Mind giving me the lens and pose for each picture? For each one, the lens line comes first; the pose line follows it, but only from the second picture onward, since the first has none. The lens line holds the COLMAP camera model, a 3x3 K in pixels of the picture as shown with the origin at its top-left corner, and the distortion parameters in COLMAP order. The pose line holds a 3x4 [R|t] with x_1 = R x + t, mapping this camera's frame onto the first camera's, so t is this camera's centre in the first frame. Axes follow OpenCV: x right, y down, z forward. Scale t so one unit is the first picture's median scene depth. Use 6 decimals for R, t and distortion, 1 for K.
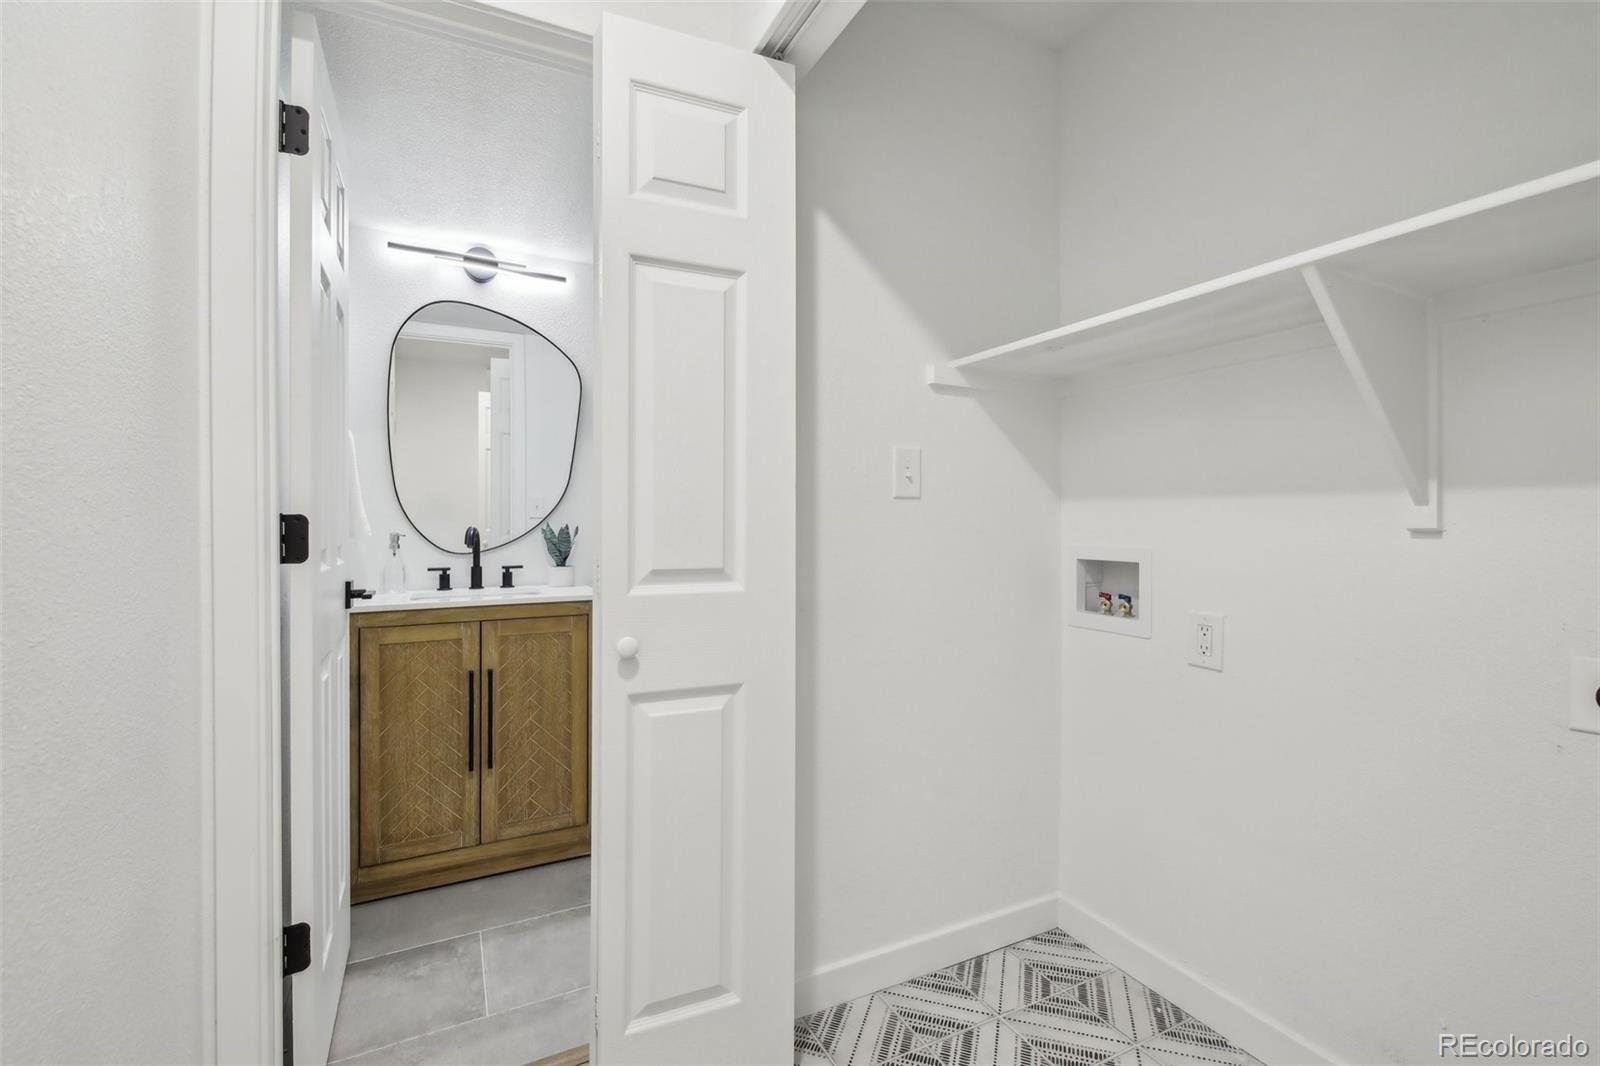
lens RADIAL K [[711.0, 0, 793.5], [0, 711.0, 522.6], [0, 0, 1]] dist [-0.002909, -0.000111]
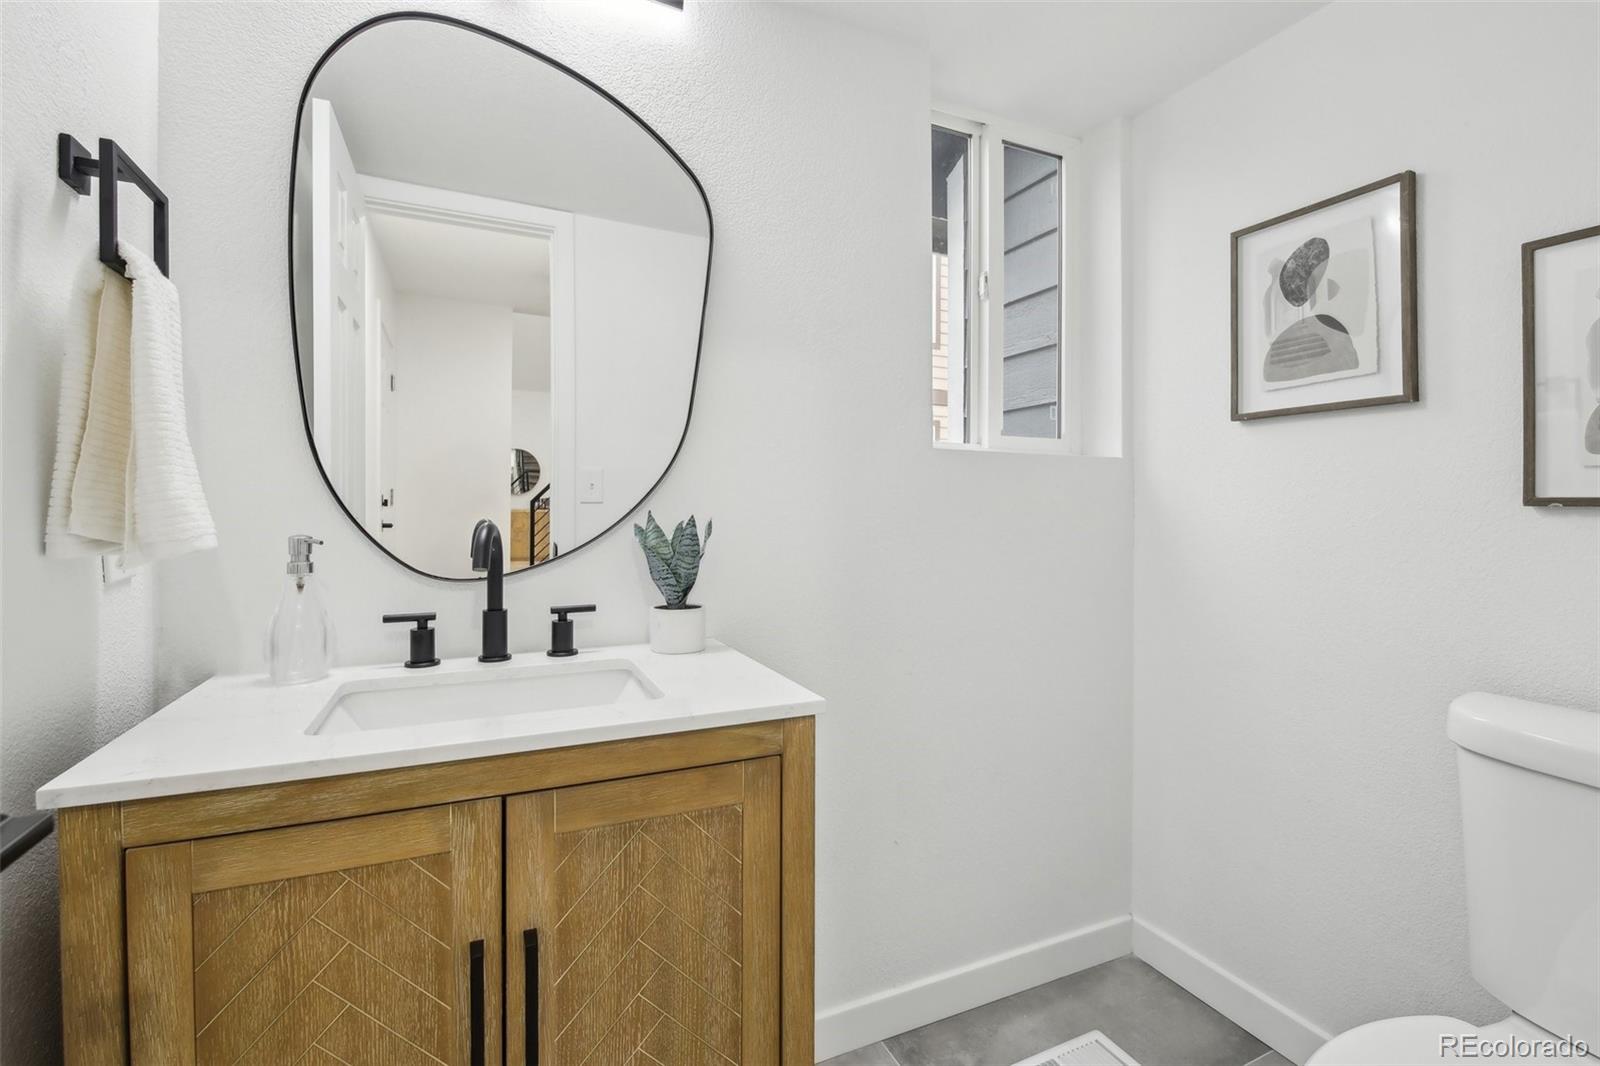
lens RADIAL K [[711.0, 0, 793.5], [0, 711.0, 522.6], [0, 0, 1]] dist [-0.002909, -0.000111]
pose [[0.999500, 0.004471, -0.031296, -0.277269], [-0.003821, 0.999777, 0.020782, -0.003175], [0.031381, -0.020652, 0.999294, 0.634894]]
